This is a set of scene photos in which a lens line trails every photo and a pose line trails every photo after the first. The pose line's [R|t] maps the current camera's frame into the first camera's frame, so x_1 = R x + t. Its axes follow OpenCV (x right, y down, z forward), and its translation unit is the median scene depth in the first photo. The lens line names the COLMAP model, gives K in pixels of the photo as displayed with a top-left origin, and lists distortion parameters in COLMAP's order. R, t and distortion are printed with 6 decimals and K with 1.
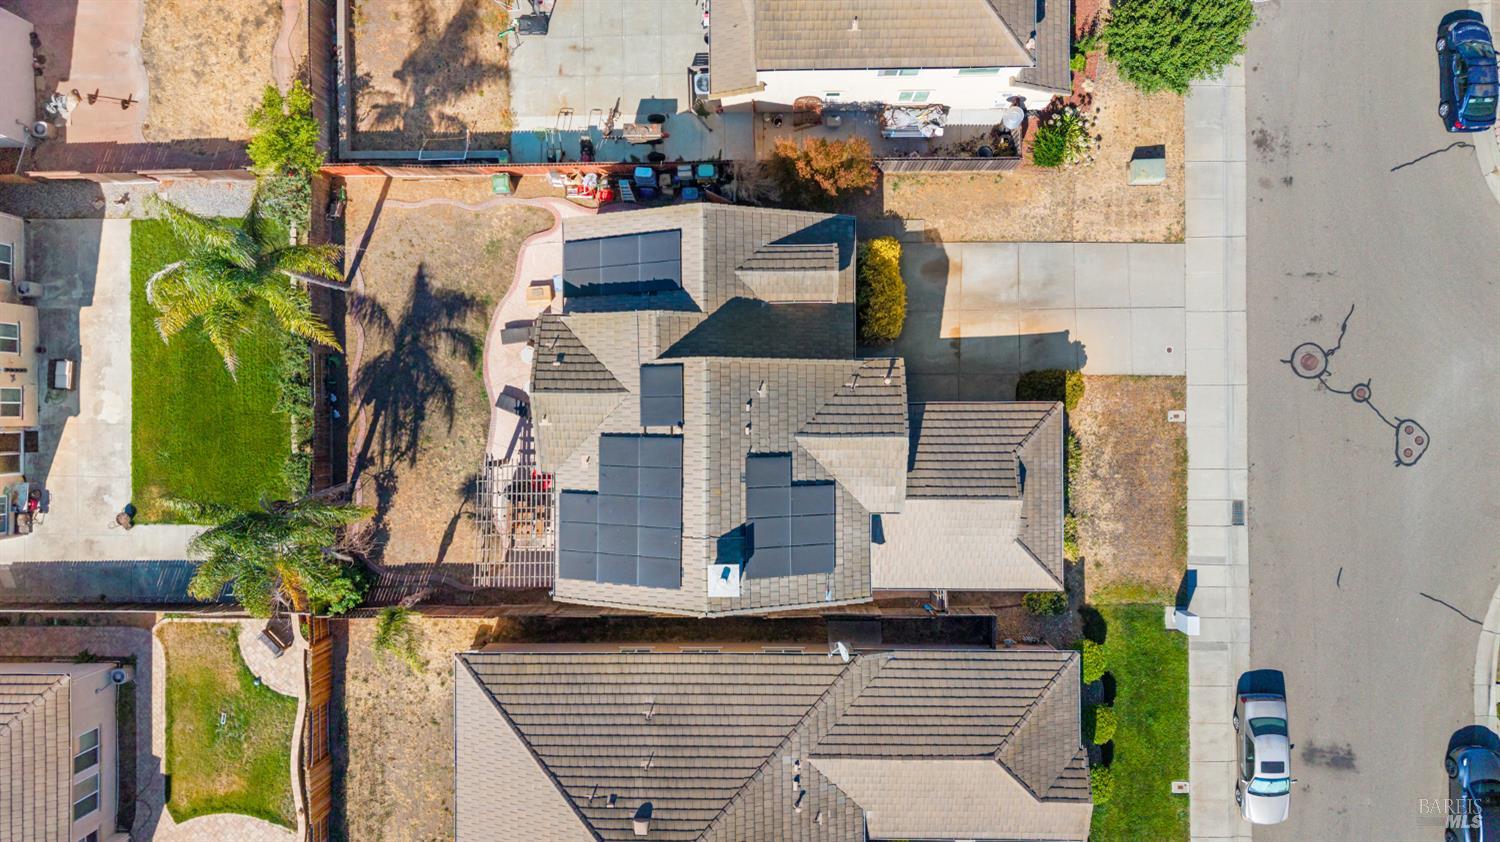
lens RADIAL K [[1003.7, 0, 750.0], [0, 1003.7, 421.0], [0, 0, 1]] dist [0.055059, -0.098871]
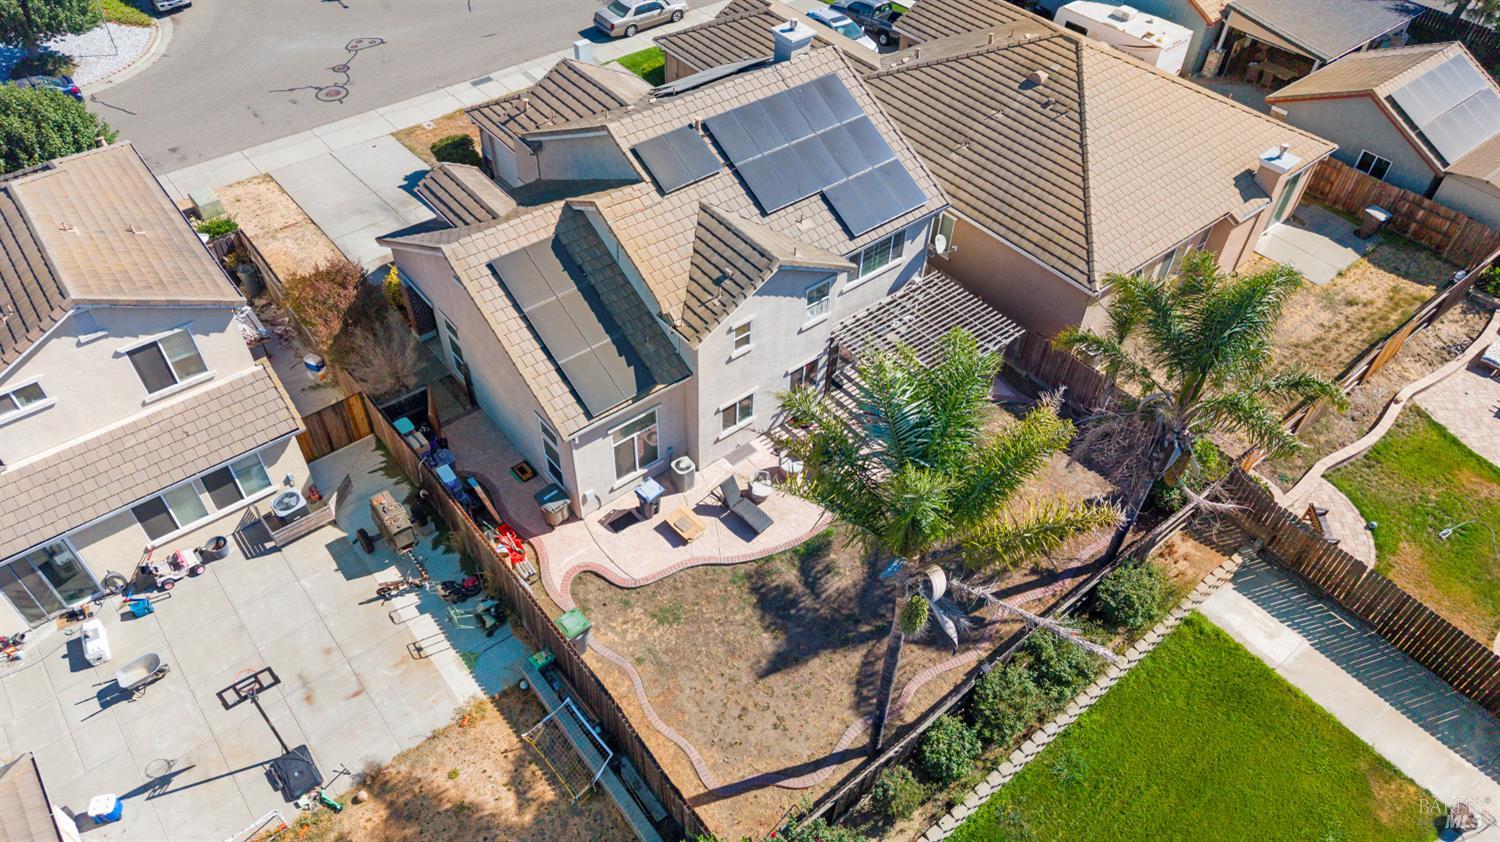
lens RADIAL K [[1007.4, 0, 750.4], [0, 1007.4, 413.9], [0, 0, 1]] dist [0.028391, -0.038455]
pose [[-0.627527, -0.536595, 0.564159, -0.581008], [0.778587, -0.429151, 0.457856, -0.369198], [-0.003574, 0.726563, 0.687090, 0.474280]]
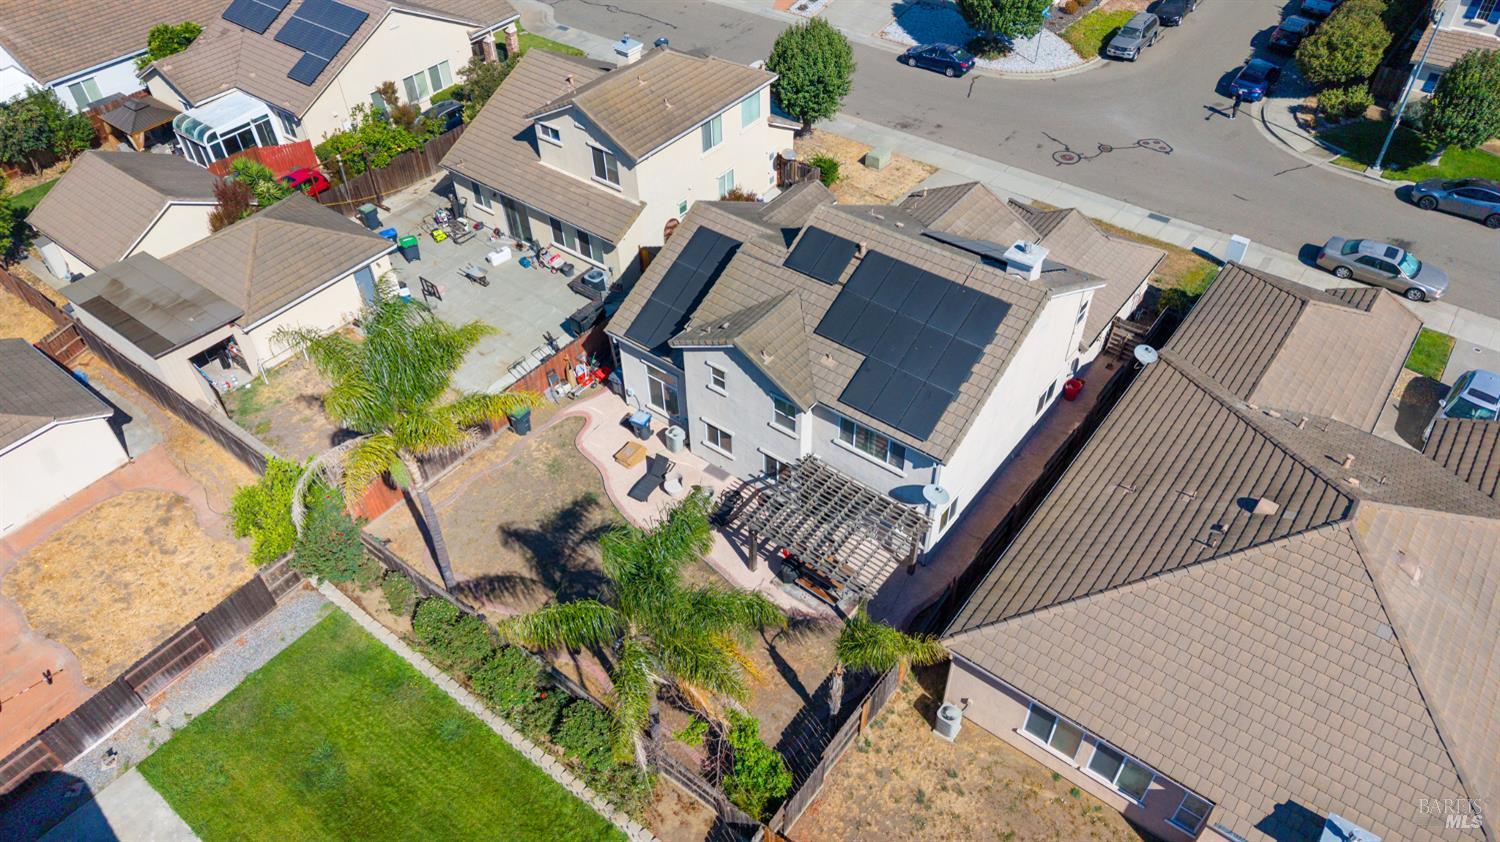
lens RADIAL K [[1007.4, 0, 750.4], [0, 1007.4, 413.9], [0, 0, 1]] dist [0.028391, -0.038455]
pose [[0.613643, -0.521305, 0.593029, -0.656697], [0.789583, 0.404331, -0.461600, 0.359416], [0.000854, 0.751503, 0.659729, 0.378637]]
